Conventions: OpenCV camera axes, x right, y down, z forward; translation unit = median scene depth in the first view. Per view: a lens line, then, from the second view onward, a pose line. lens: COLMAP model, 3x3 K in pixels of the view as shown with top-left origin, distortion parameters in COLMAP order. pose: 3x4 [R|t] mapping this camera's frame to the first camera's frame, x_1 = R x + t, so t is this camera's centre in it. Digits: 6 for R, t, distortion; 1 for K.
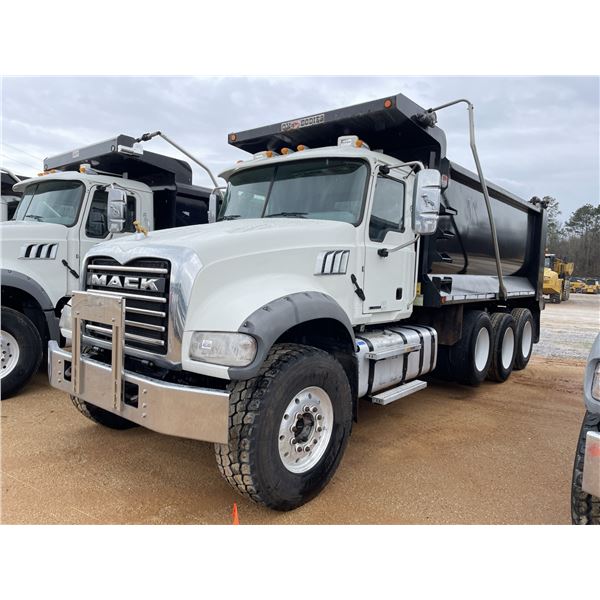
lens RADIAL K [[474.7, 0, 299.1], [0, 474.7, 287.6], [0, 0, 1]] dist [-0.006516, -0.042161]
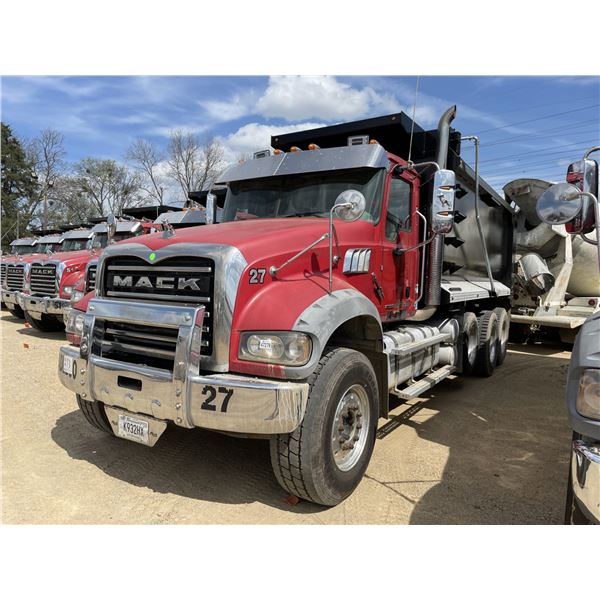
lens RADIAL K [[474.7, 0, 294.9], [0, 474.7, 301.6], [0, 0, 1]] dist [-0.006516, -0.042161]
pose [[0.994231, -0.016804, 0.105936, -0.180441], [0.014902, 0.999714, 0.018721, 0.011723], [-0.106220, -0.017034, 0.994197, 0.013805]]
